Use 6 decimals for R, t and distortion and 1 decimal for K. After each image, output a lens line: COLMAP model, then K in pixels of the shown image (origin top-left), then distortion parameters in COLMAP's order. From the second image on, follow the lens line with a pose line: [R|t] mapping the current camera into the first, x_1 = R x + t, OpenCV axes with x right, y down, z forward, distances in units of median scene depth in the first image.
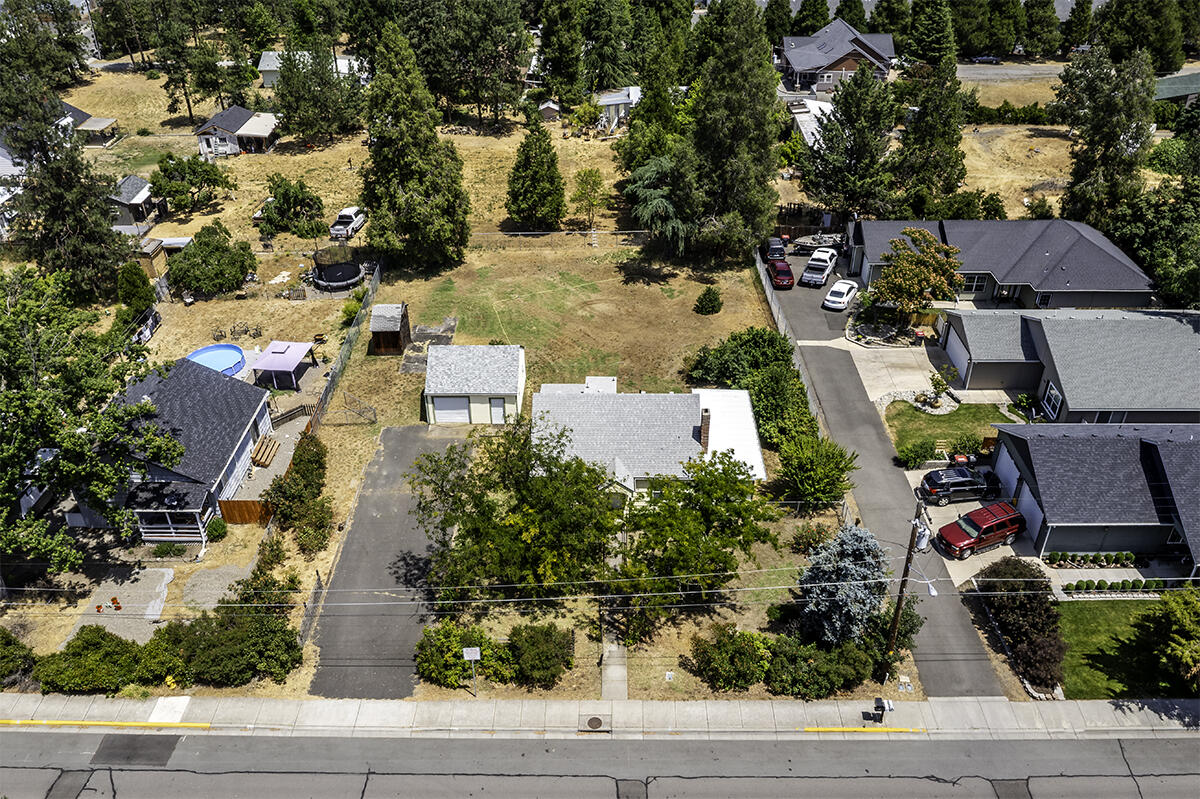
lens RADIAL K [[946.2, 0, 600.0], [0, 946.2, 399.5], [0, 0, 1]] dist [-0.030966, -0.004793]
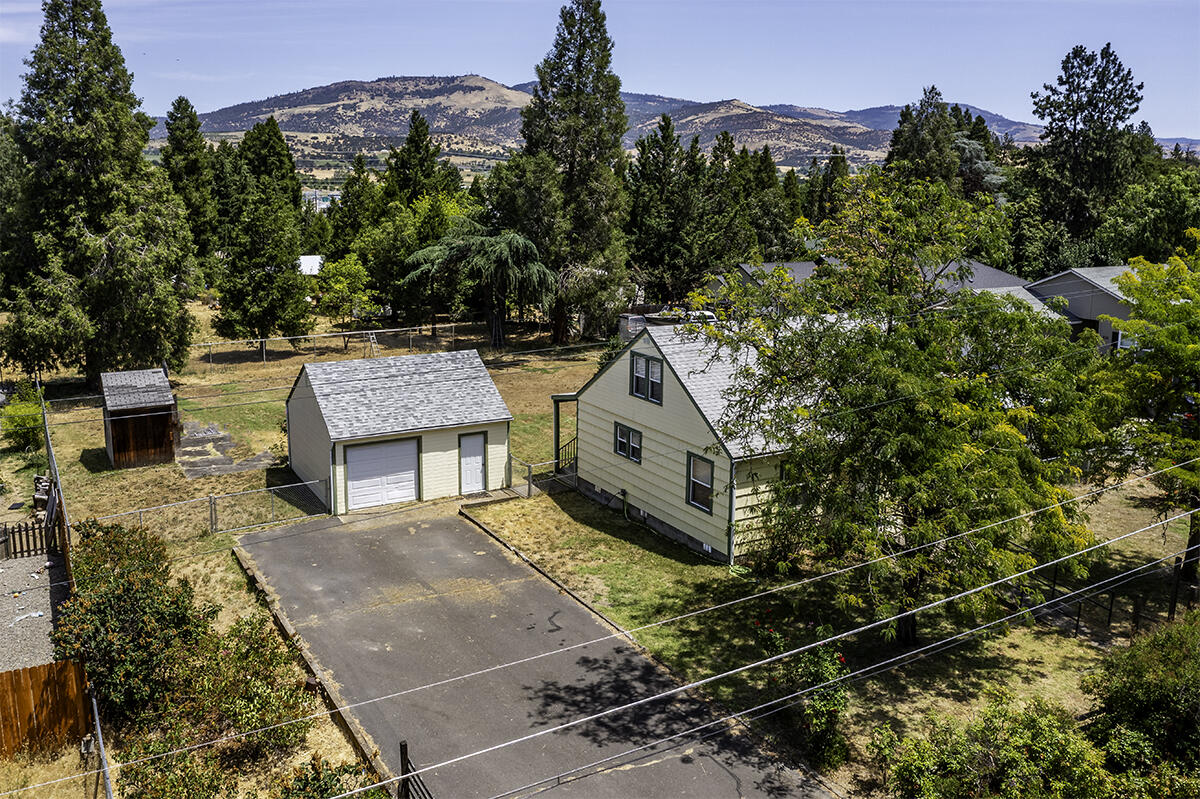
lens RADIAL K [[942.1, 0, 586.7], [0, 942.1, 398.3], [0, 0, 1]] dist [-0.017902, -0.006989]
pose [[0.860173, -0.090718, 0.501869, -0.360430], [0.262704, 0.922273, -0.283549, 0.164990], [-0.437137, 0.375744, 0.817146, 0.641921]]
